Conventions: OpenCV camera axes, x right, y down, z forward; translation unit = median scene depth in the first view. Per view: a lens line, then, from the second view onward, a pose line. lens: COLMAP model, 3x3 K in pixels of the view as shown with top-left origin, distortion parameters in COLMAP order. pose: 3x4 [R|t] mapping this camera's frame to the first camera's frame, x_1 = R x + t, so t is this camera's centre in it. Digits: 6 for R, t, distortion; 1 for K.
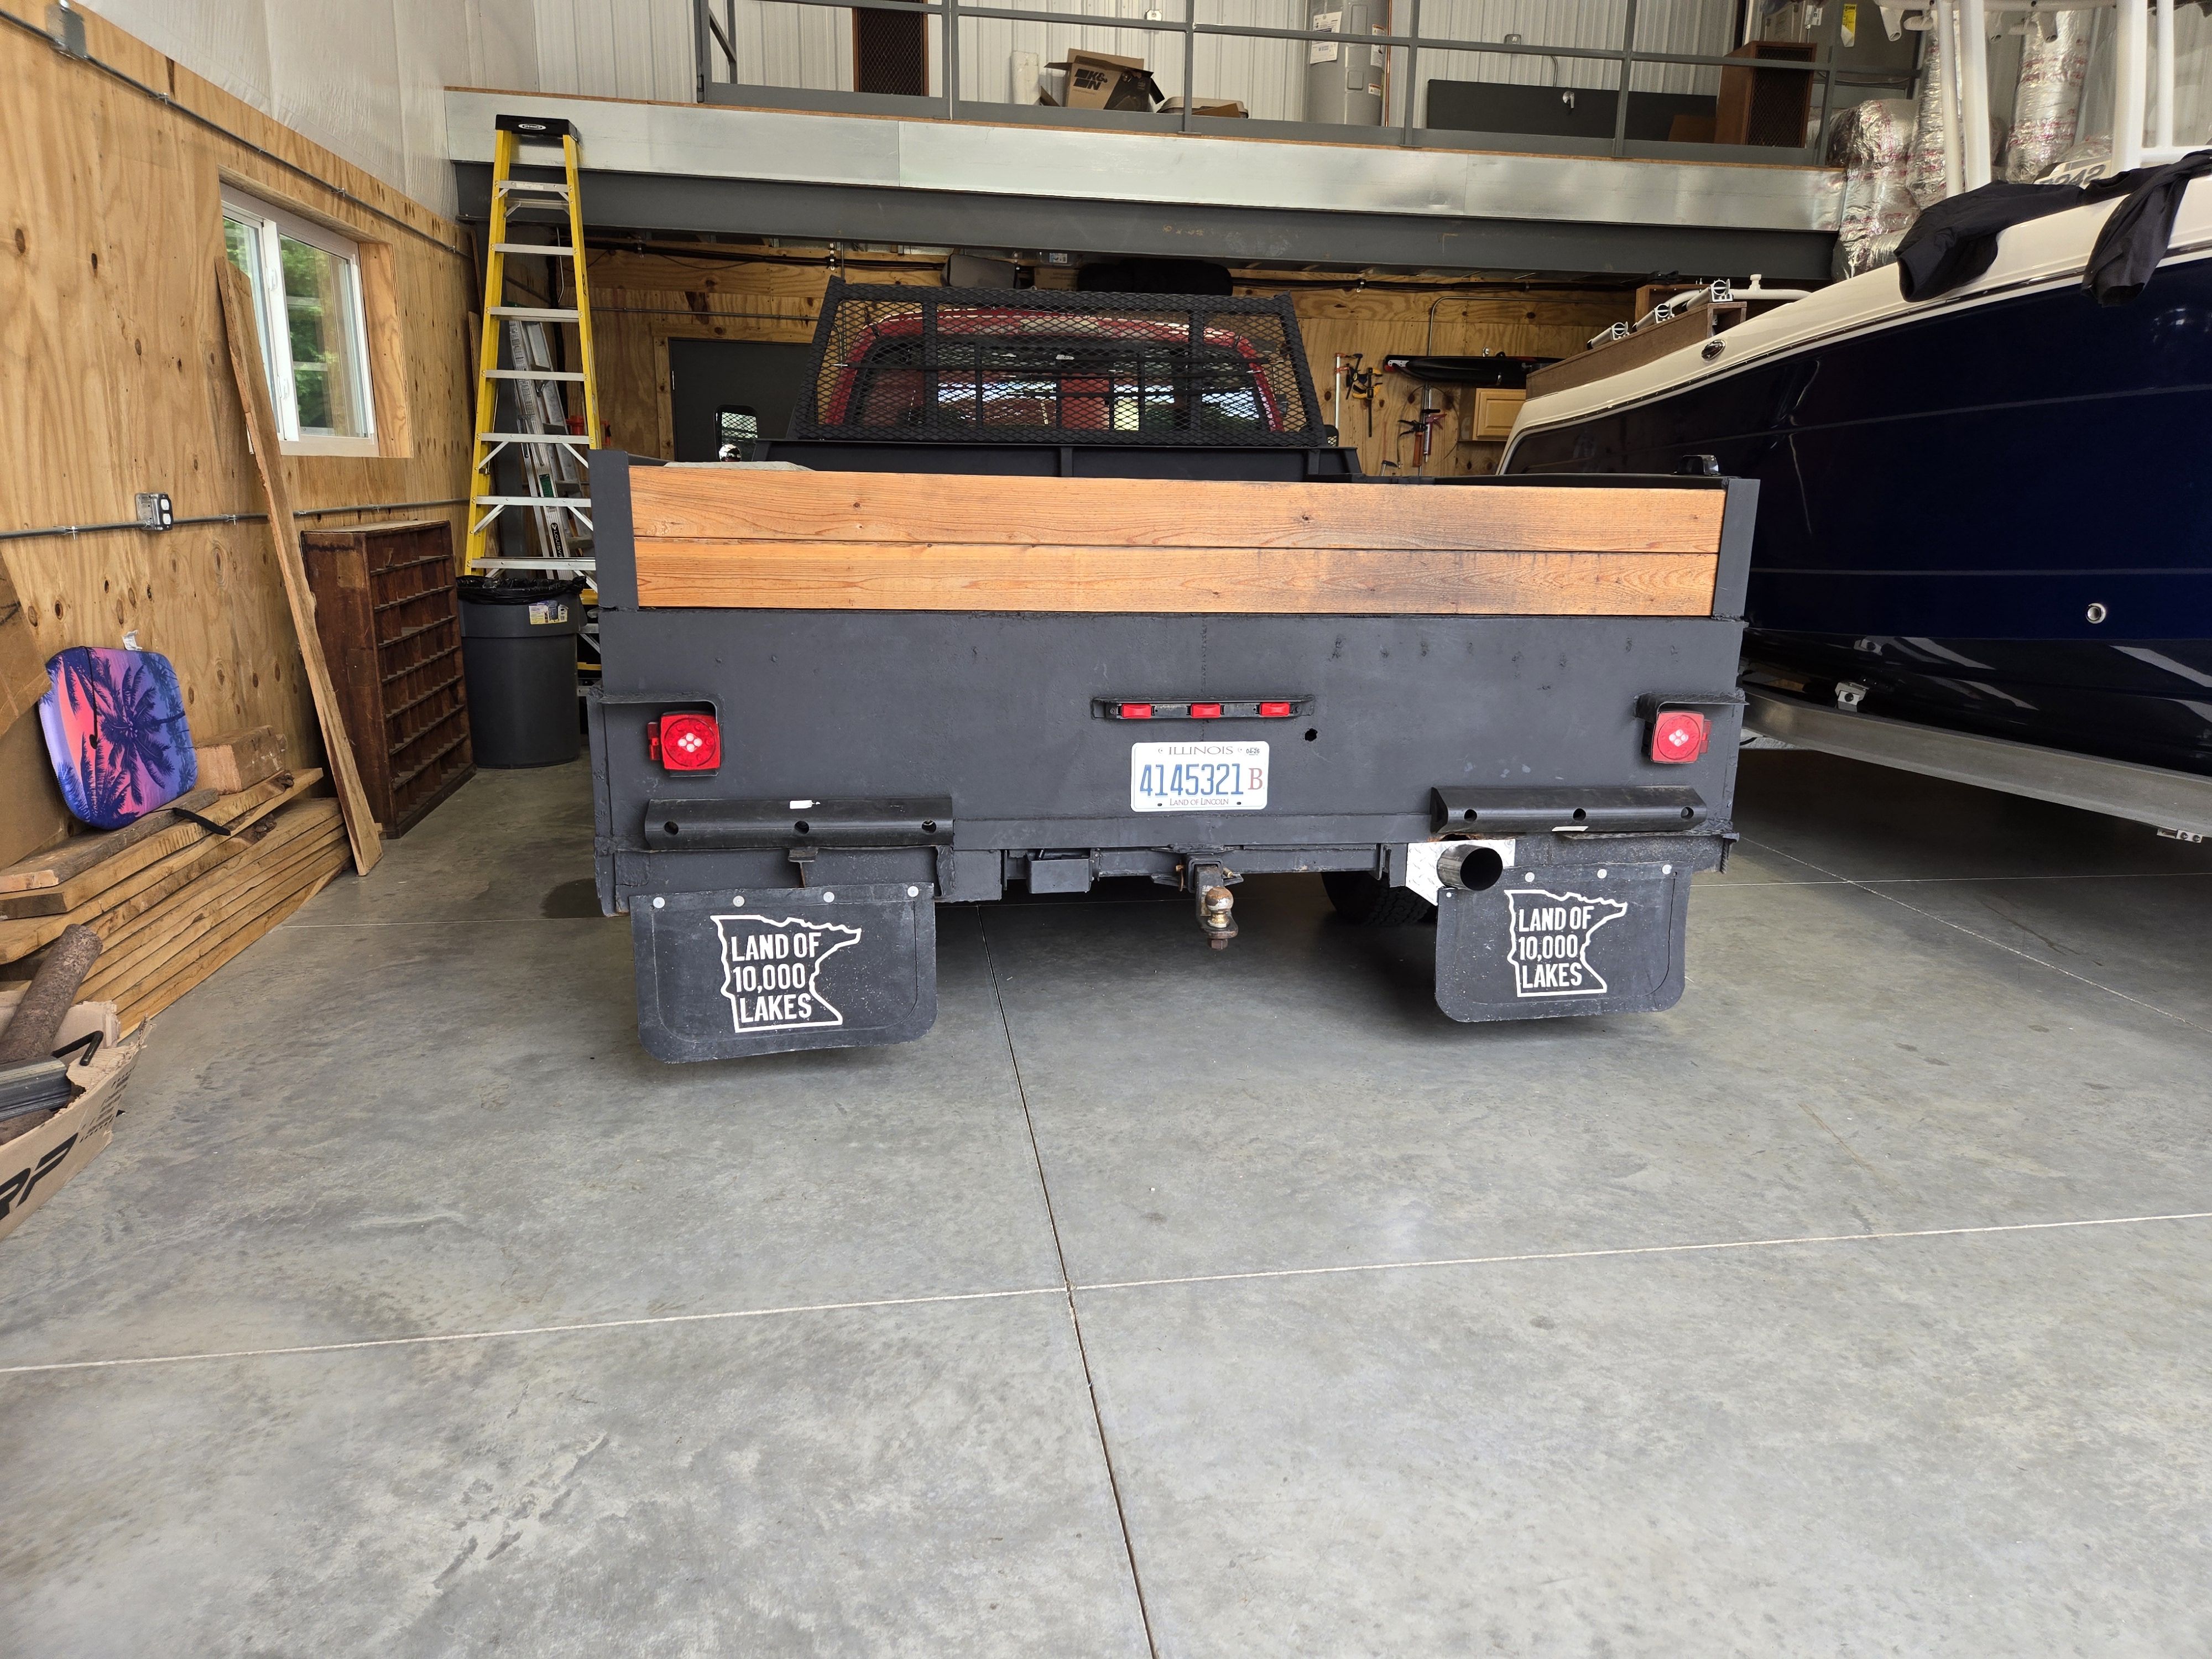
lens RADIAL K [[1493.2, 0, 1126.7], [0, 1493.2, 821.2], [0, 0, 1]] dist [0.046248, -0.036915]
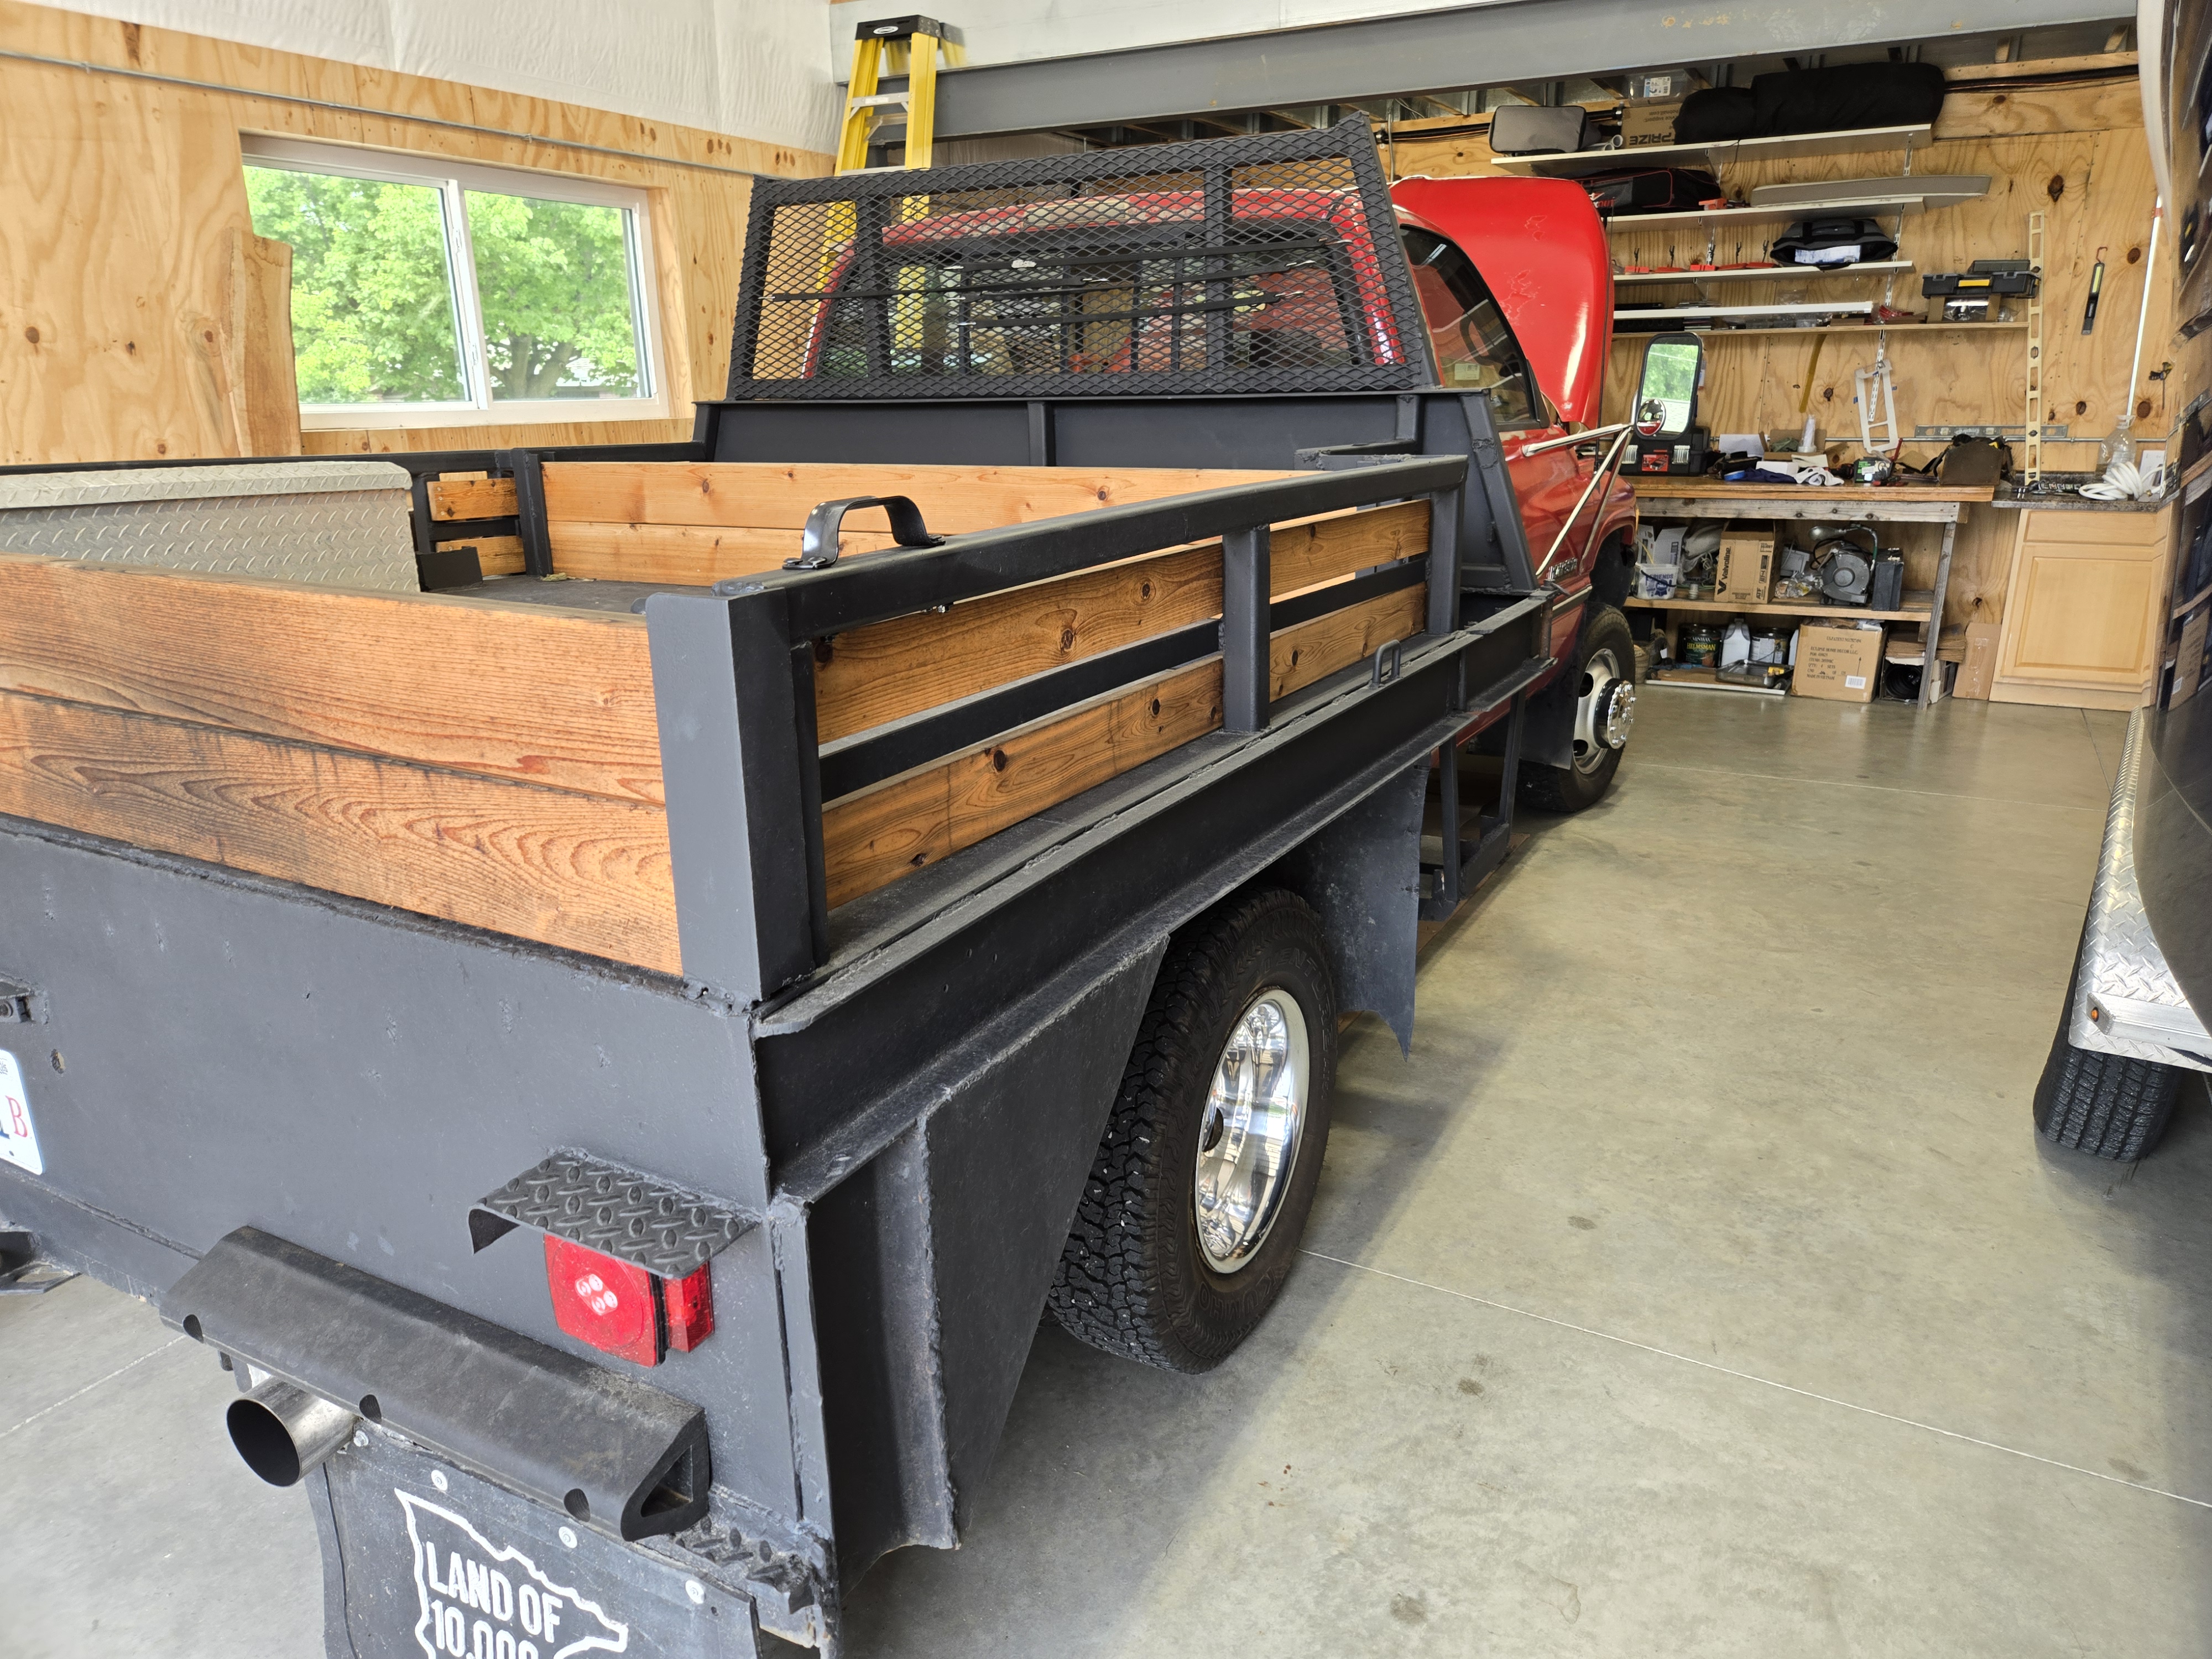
lens RADIAL K [[1493.2, 0, 1121.6], [0, 1493.2, 824.7], [0, 0, 1]] dist [0.046248, -0.036915]
pose [[0.791238, 0.148052, -0.593315, 0.299697], [-0.110388, 0.988891, 0.099549, -0.097828], [0.601462, -0.013272, 0.798791, 0.355521]]
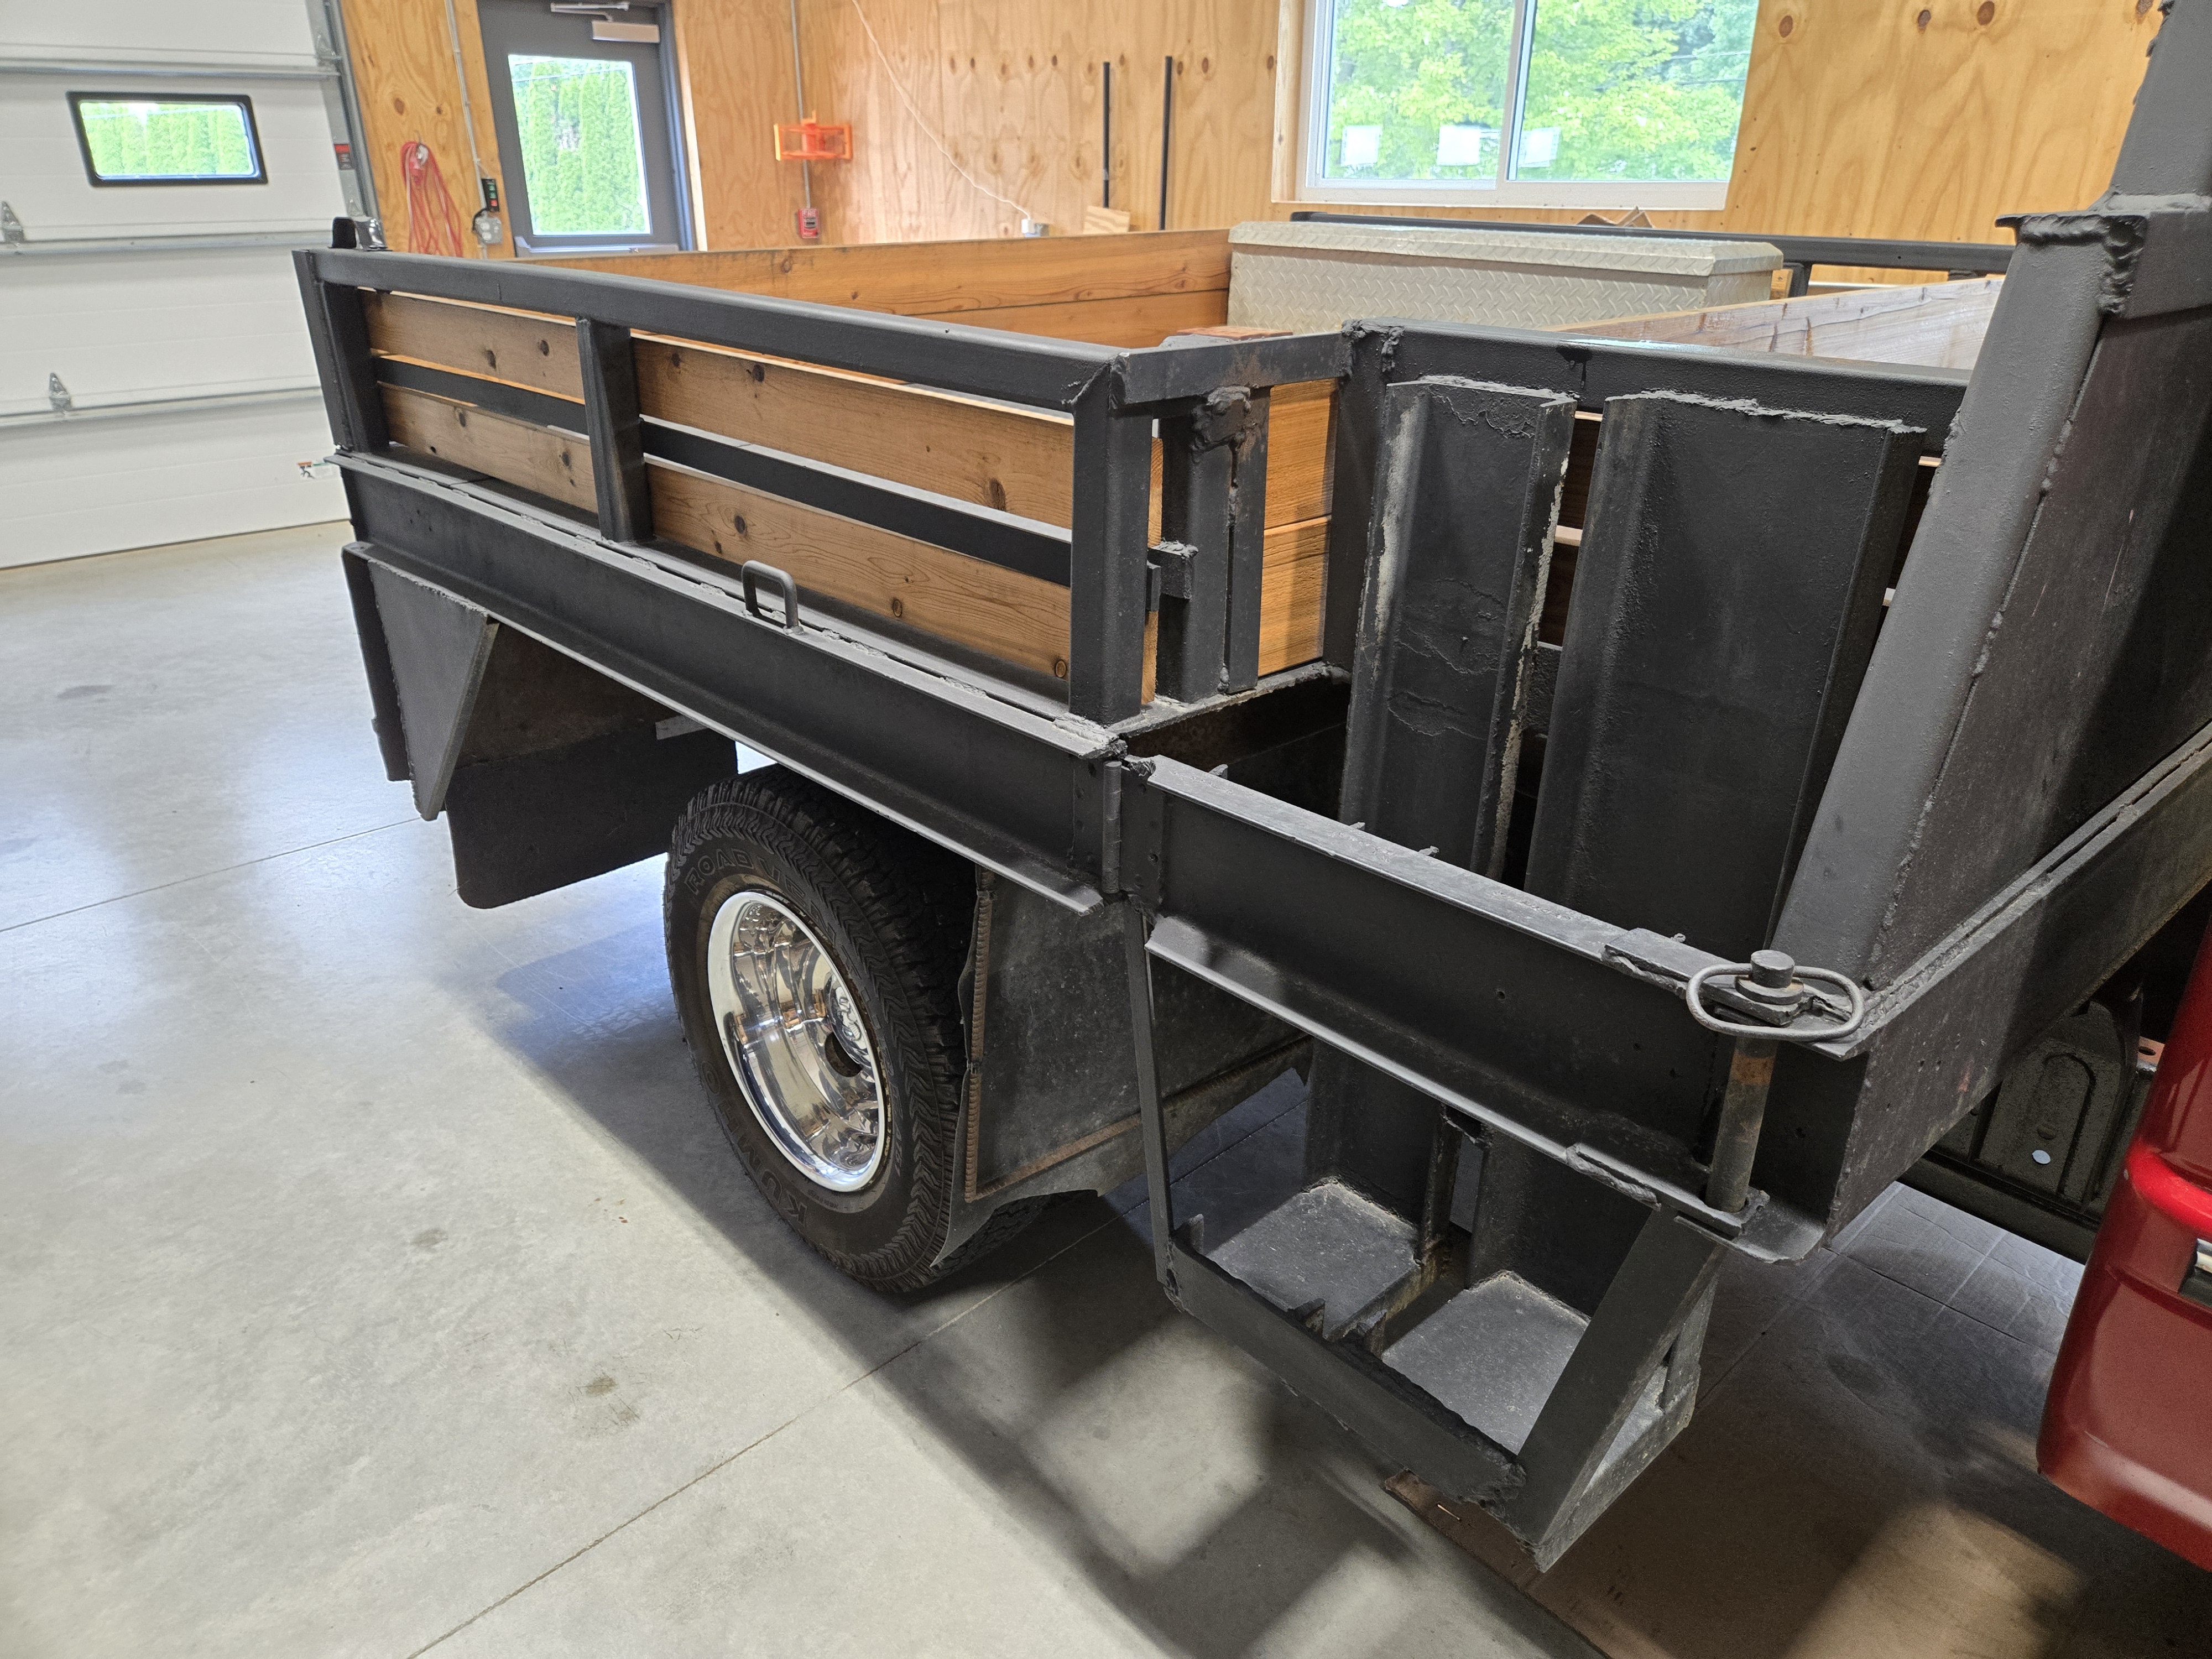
lens RADIAL K [[1493.2, 0, 1106.8], [0, 1493.2, 846.3], [0, 0, 1]] dist [0.046248, -0.036915]
pose [[-0.833045, 0.214515, -0.509921, 0.232235], [-0.137817, 0.812222, 0.566835, -0.201622], [0.535763, 0.542475, -0.647054, 0.806253]]
